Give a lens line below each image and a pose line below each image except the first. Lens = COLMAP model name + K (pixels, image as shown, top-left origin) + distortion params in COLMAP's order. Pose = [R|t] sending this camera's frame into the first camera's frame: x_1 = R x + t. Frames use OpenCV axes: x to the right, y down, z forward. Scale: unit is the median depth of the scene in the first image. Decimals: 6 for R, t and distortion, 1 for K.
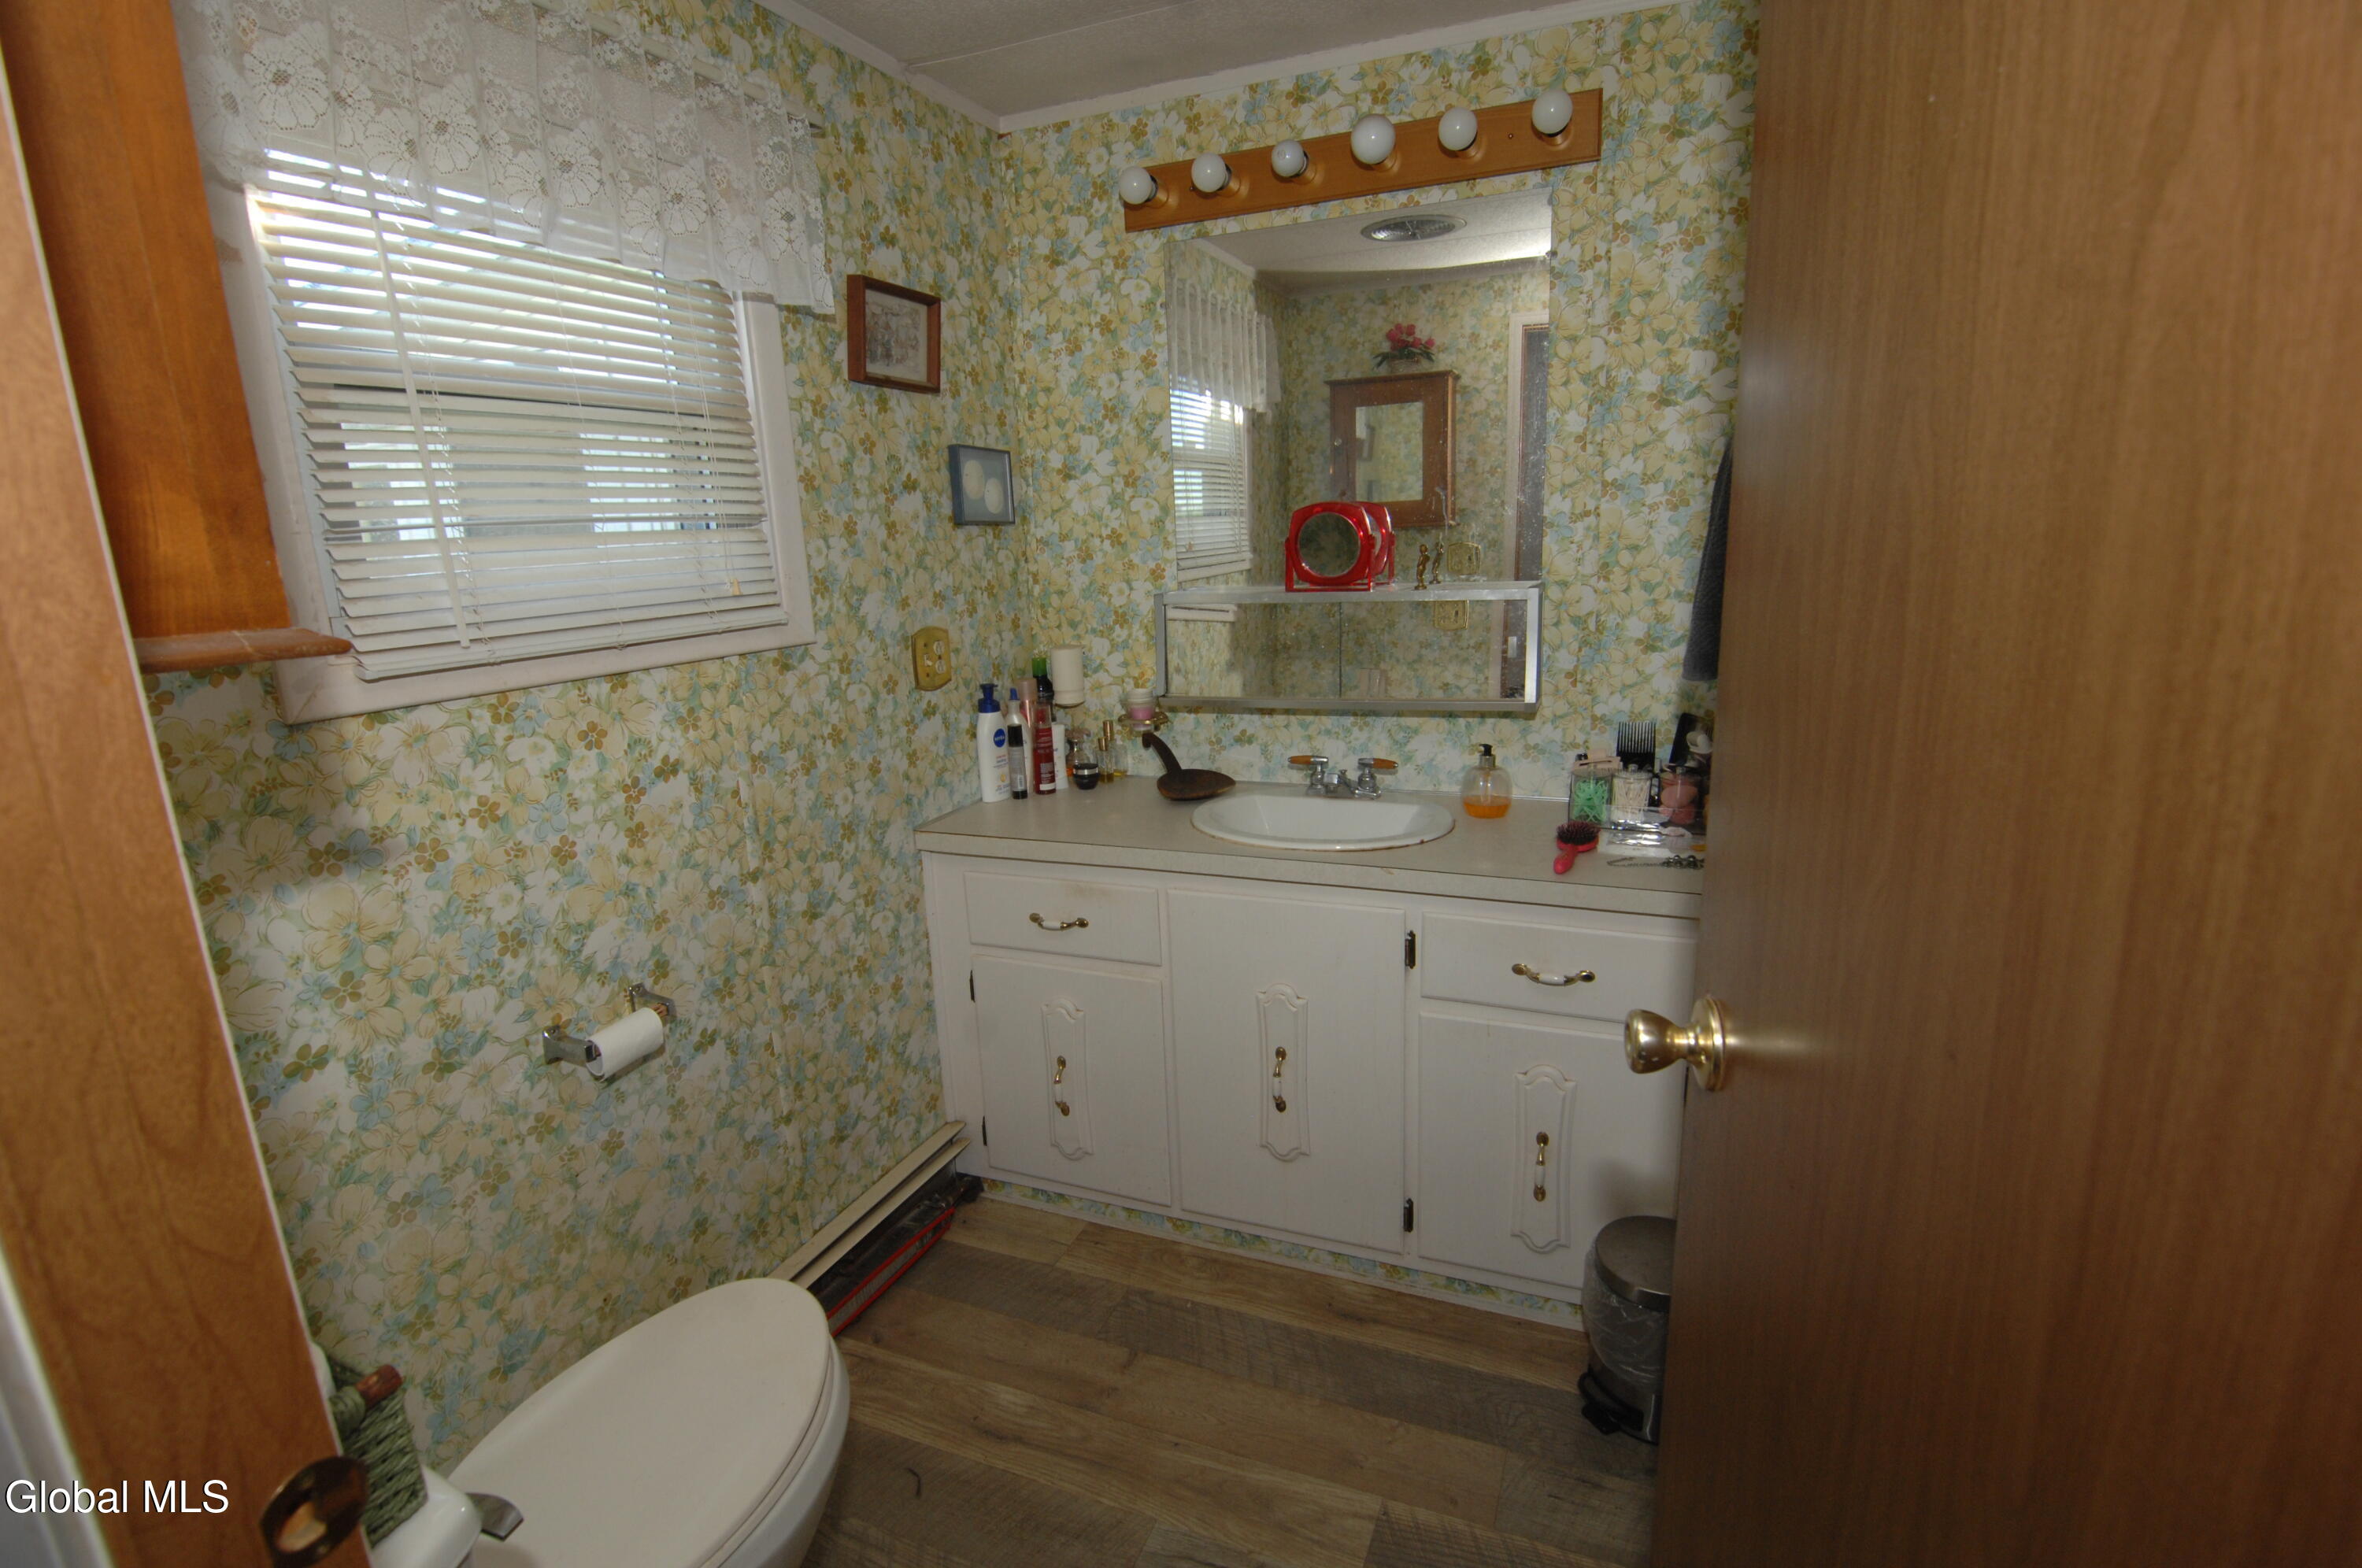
lens RADIAL K [[1136.9, 0, 1180.2], [0, 1136.9, 802.4], [0, 0, 1]] dist [-0.006020, -0.010301]
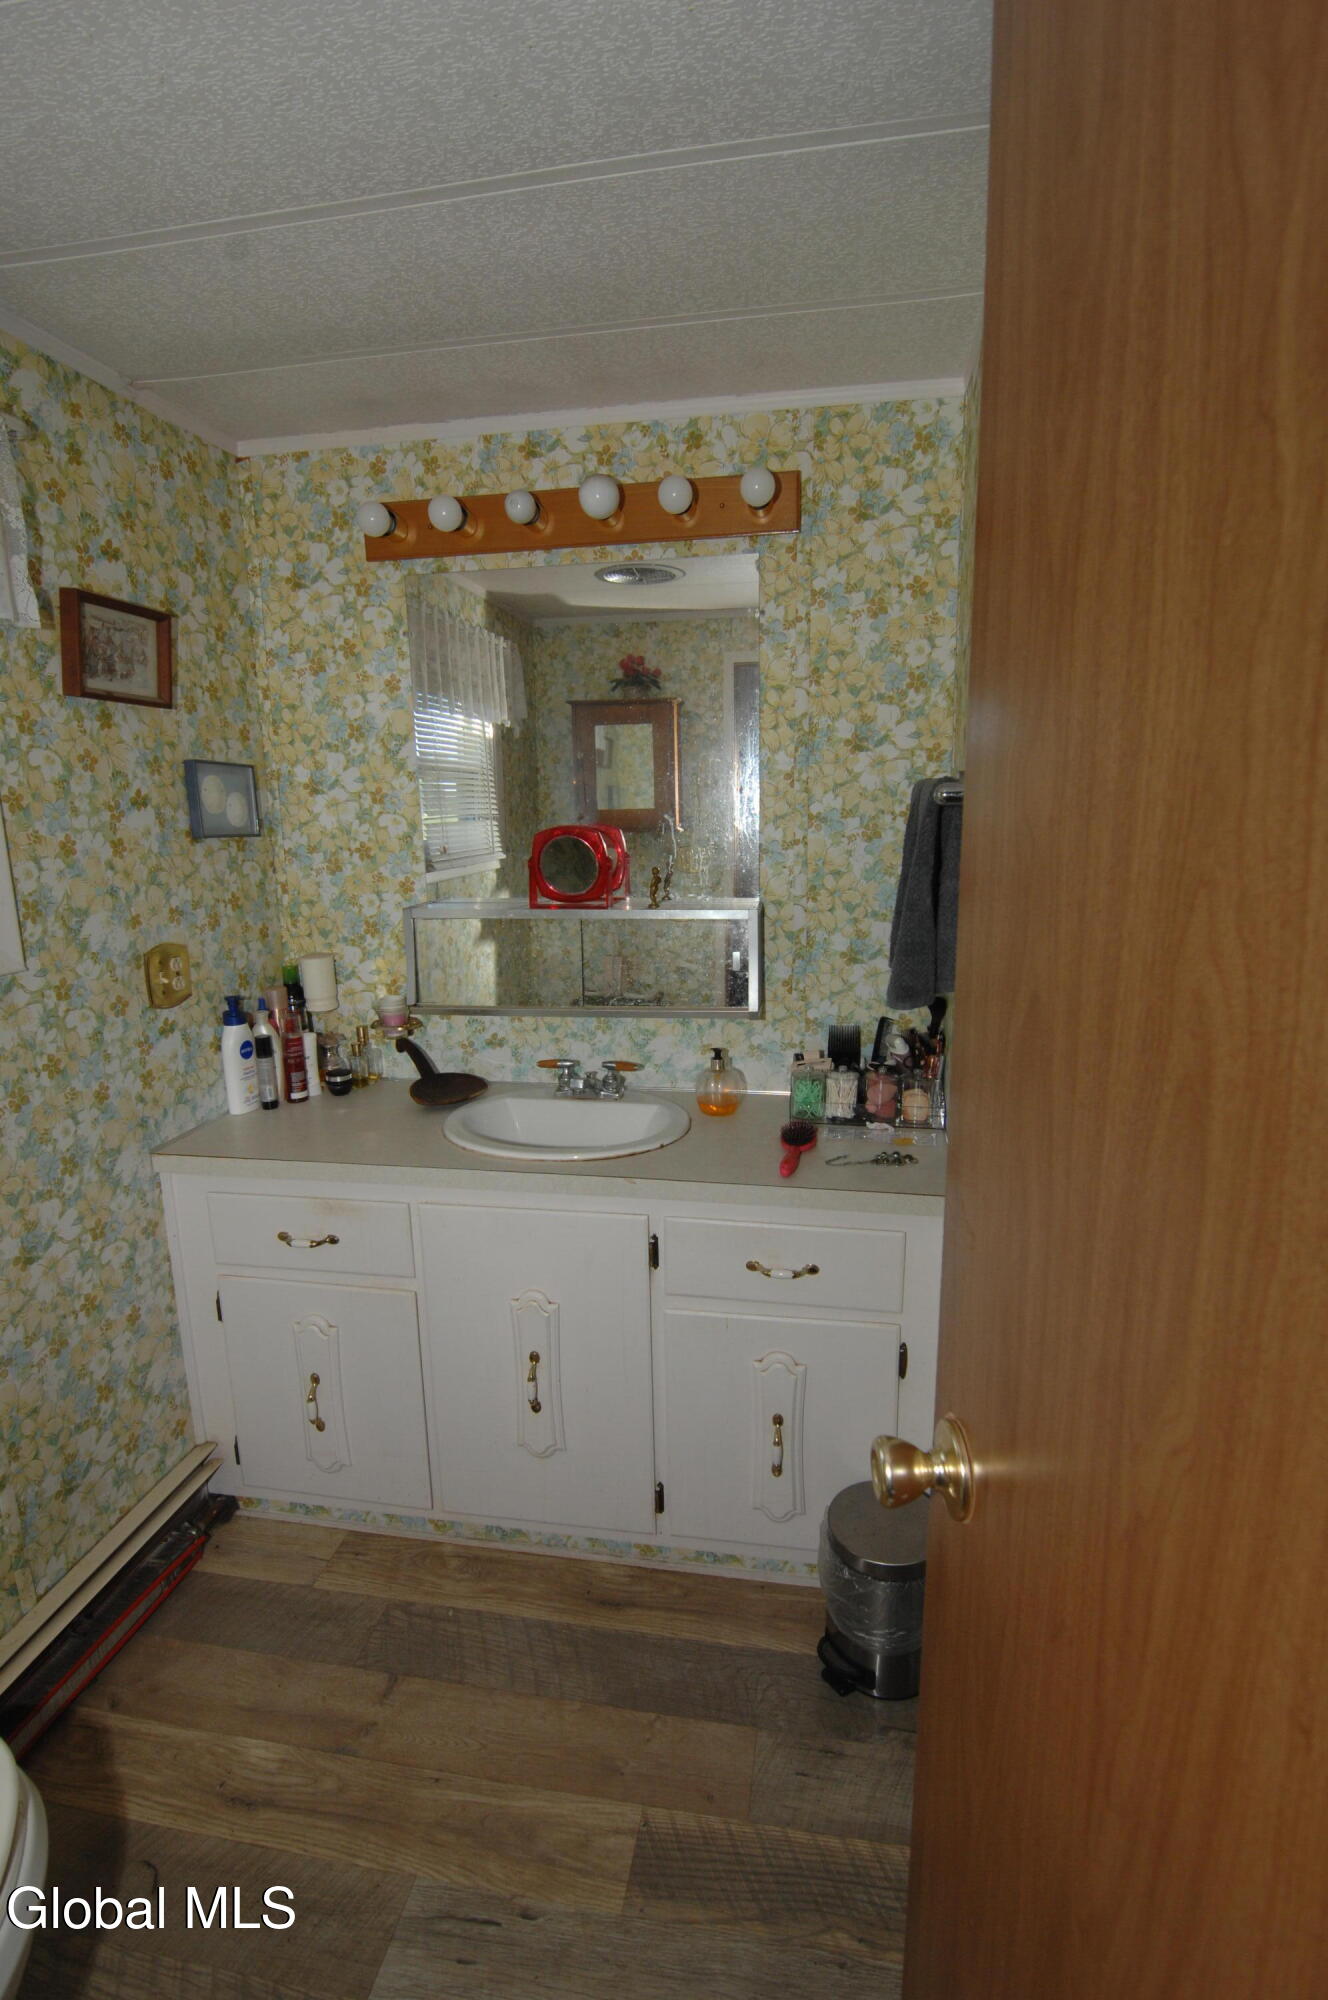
lens RADIAL K [[962.7, 0, 676.0], [0, 962.7, 1009.3], [0, 0, 1]] dist [-0.006020, -0.010301]
pose [[0.974895, -0.023140, 0.221459, 0.026352], [0.029718, 0.999209, -0.026417, -0.066695], [-0.220672, 0.032335, 0.974812, 0.100313]]
